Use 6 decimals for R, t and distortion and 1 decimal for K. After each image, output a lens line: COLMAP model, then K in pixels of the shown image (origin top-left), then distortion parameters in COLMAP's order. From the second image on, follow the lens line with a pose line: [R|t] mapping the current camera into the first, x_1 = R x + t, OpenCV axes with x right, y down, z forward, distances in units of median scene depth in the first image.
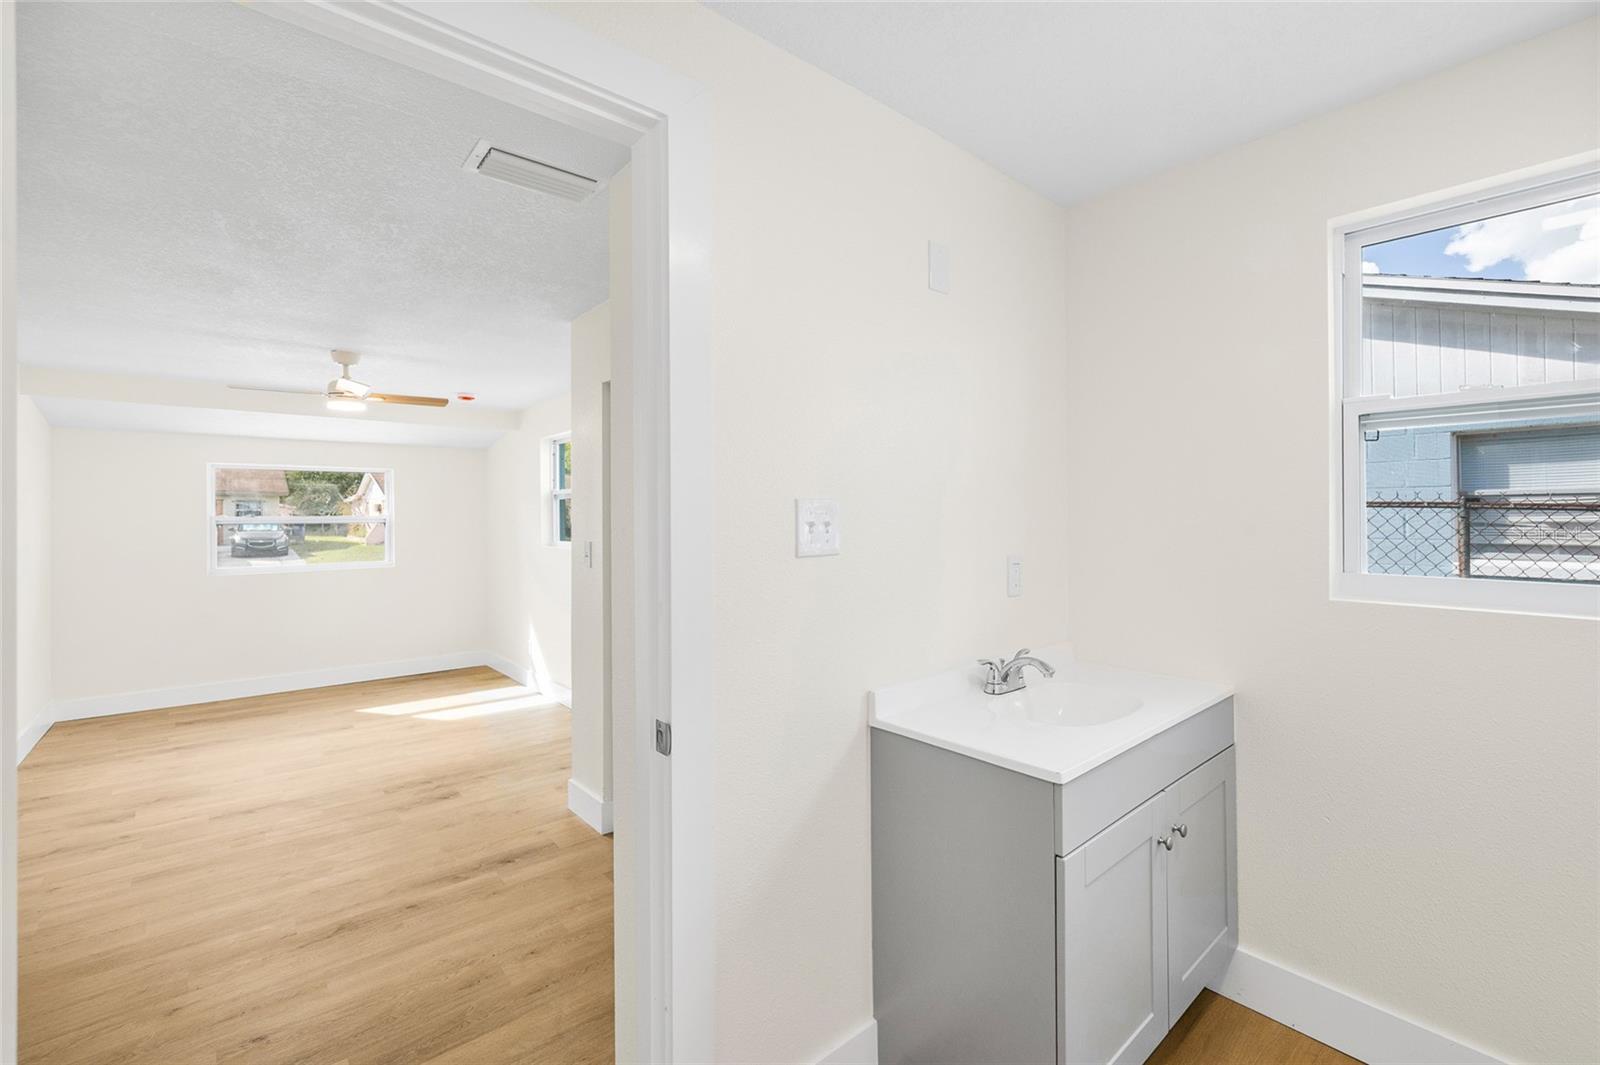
lens RADIAL K [[672.0, 0, 800.5], [0, 672.0, 517.9], [0, 0, 1]] dist [0.001315, -0.000100]
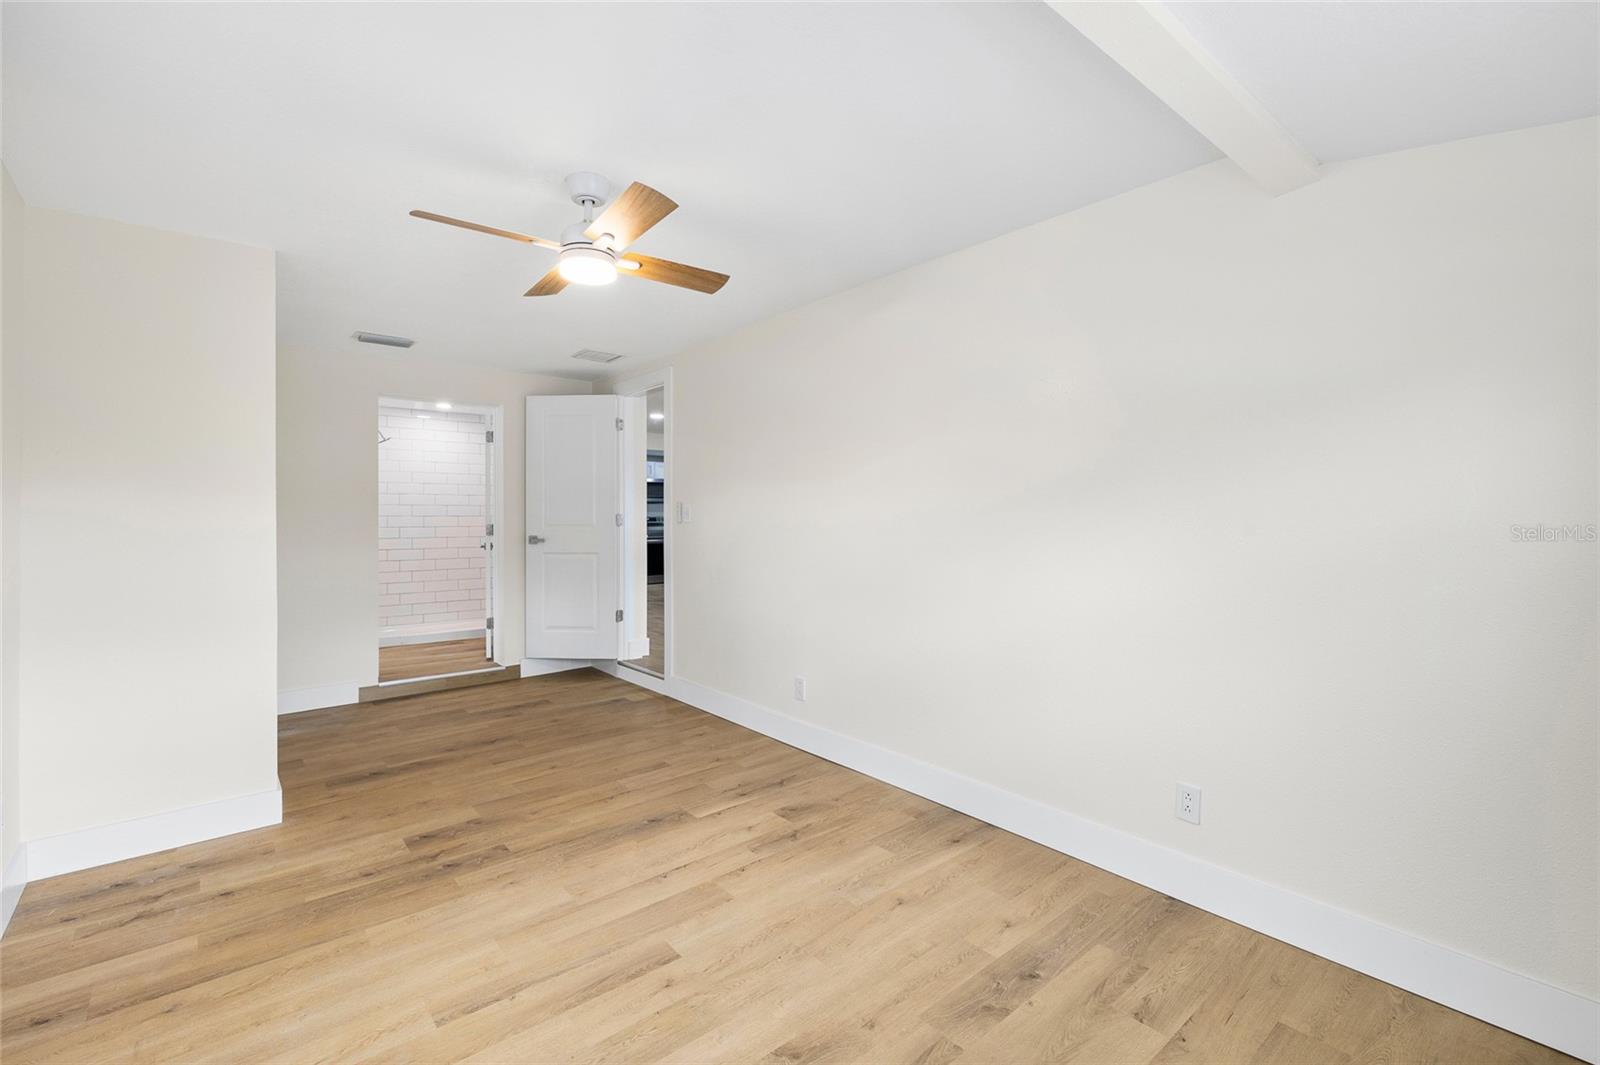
lens RADIAL K [[716.6, 0, 799.9], [0, 716.6, 519.2], [0, 0, 1]] dist [-0.002040, -0.000058]
pose [[-0.999691, 0.018297, 0.016804, -1.059255], [0.018463, 0.999782, 0.009747, 0.052568], [-0.016622, 0.010054, -0.999811, 1.959683]]
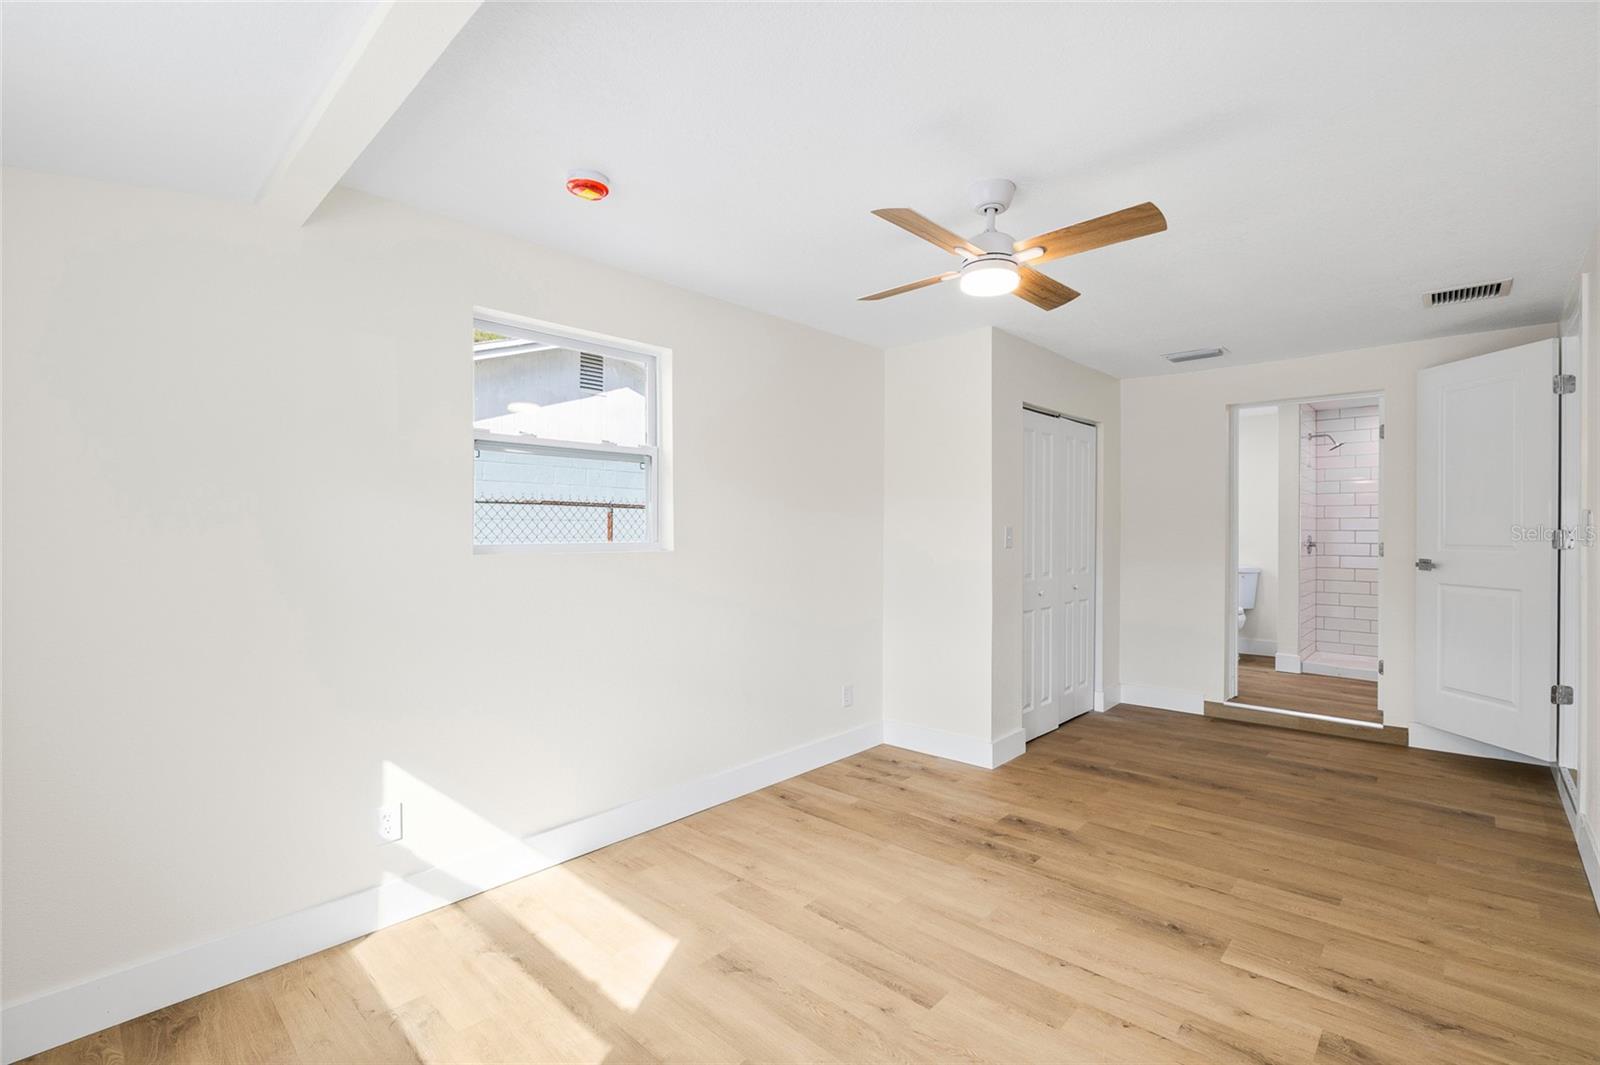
lens RADIAL K [[709.5, 0, 797.6], [0, 709.5, 535.4], [0, 0, 1]] dist [-0.003312, -0.000247]
pose [[-0.095471, 0.008523, 0.995396, -1.525394], [0.007497, 0.999941, -0.007842, 0.057302], [-0.995404, 0.006714, -0.095529, 1.477791]]
